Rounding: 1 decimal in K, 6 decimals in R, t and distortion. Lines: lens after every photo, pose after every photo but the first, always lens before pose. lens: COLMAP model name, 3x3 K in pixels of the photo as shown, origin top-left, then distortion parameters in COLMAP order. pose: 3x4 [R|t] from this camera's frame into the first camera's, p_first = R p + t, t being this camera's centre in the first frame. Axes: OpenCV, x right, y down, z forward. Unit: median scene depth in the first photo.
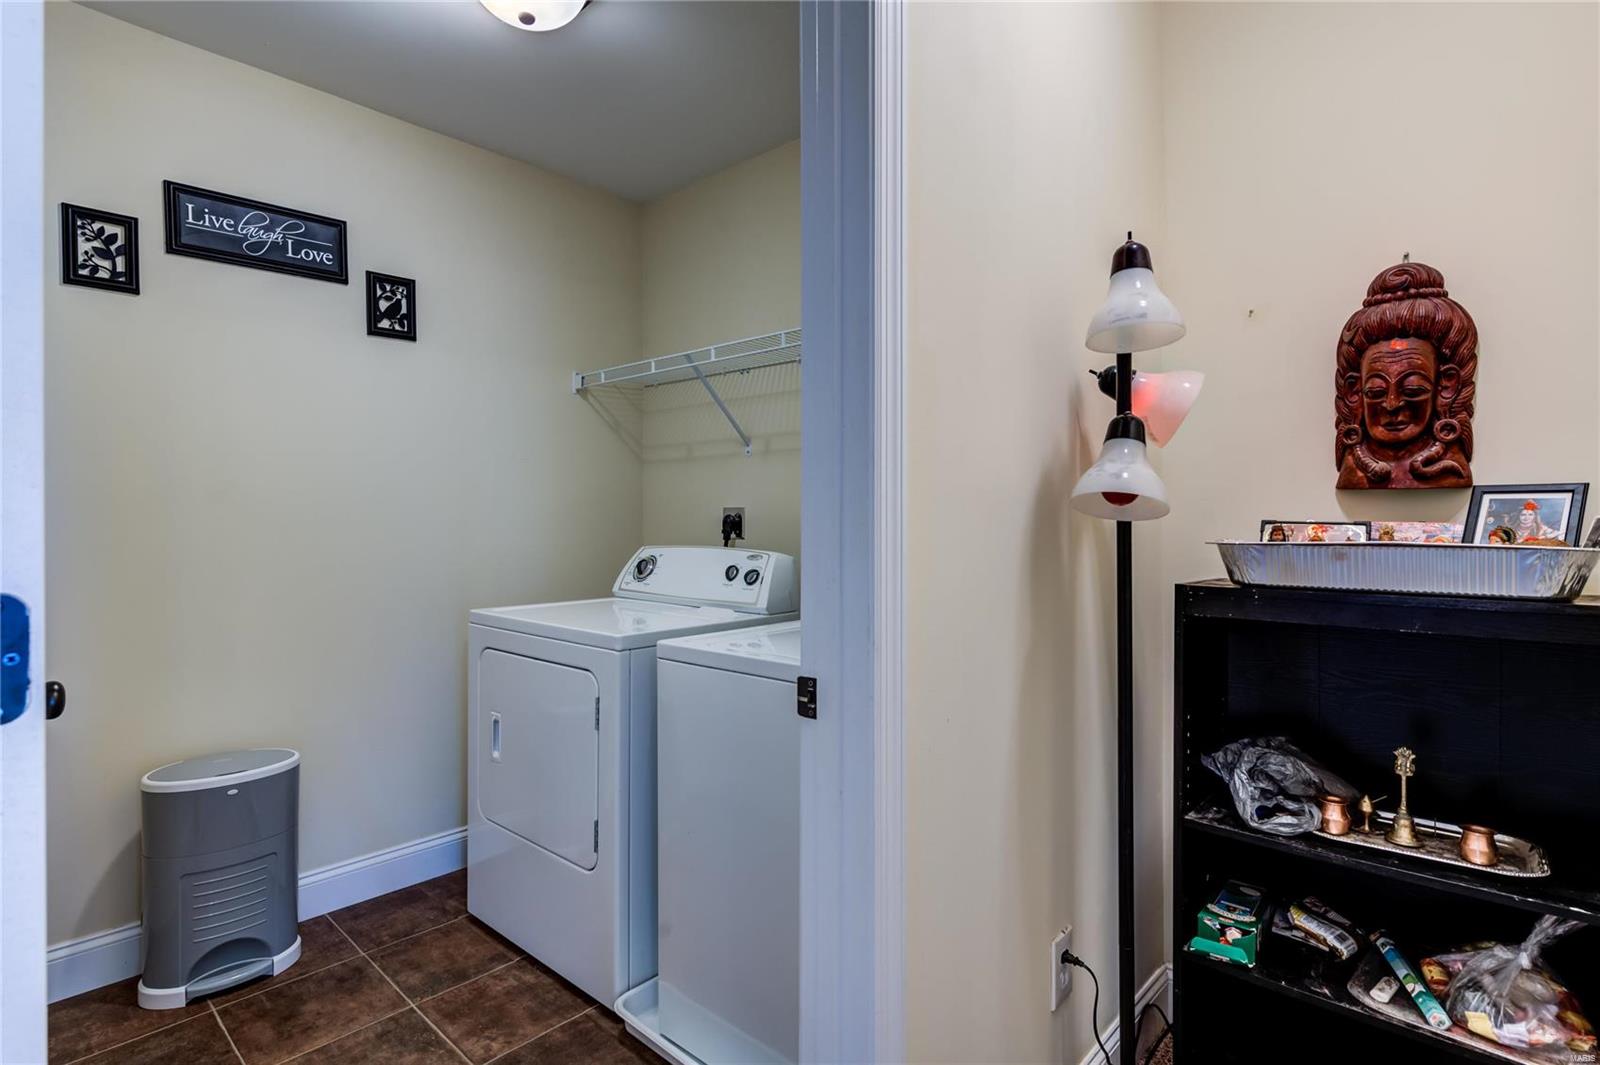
lens RADIAL K [[835.2, 0, 860.9], [0, 835.2, 523.8], [0, 0, 1]] dist [-0.002696, -0.001737]
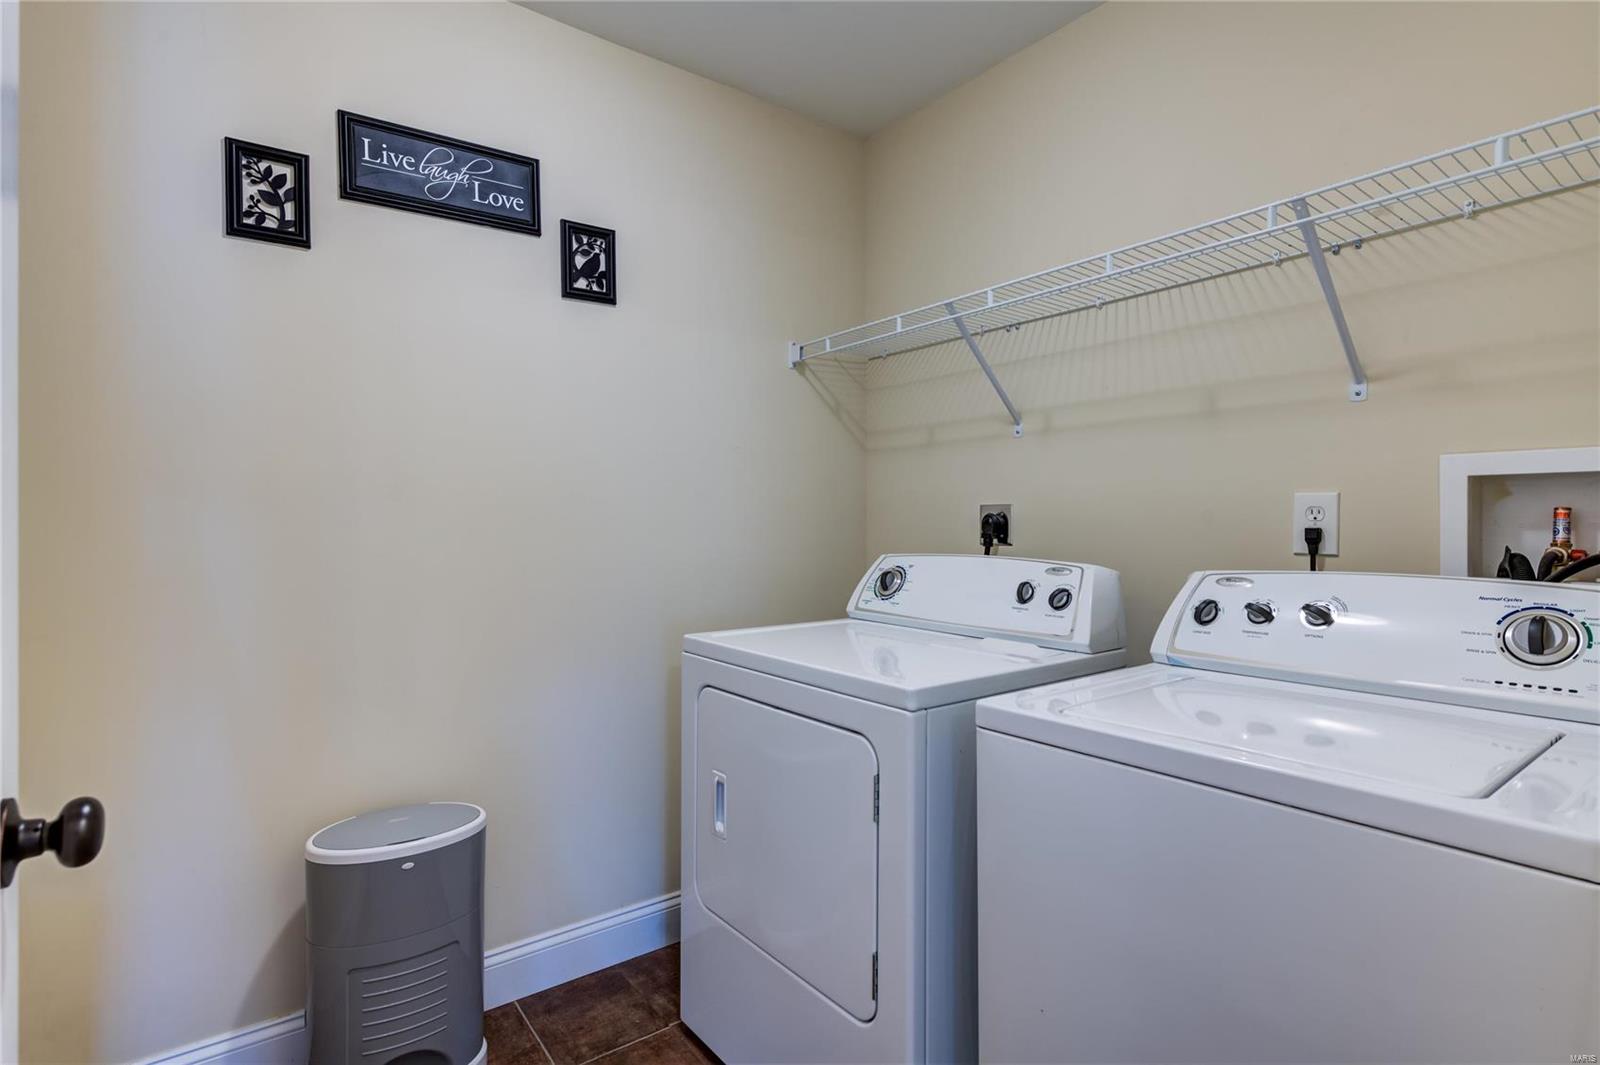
lens RADIAL K [[835.2, 0, 860.9], [0, 835.2, 523.8], [0, 0, 1]] dist [-0.002696, -0.001737]
pose [[0.984705, -0.001651, -0.174220, -0.167349], [0.000770, 0.999987, -0.005126, 0.002735], [0.174226, 0.004914, 0.984693, 0.254970]]
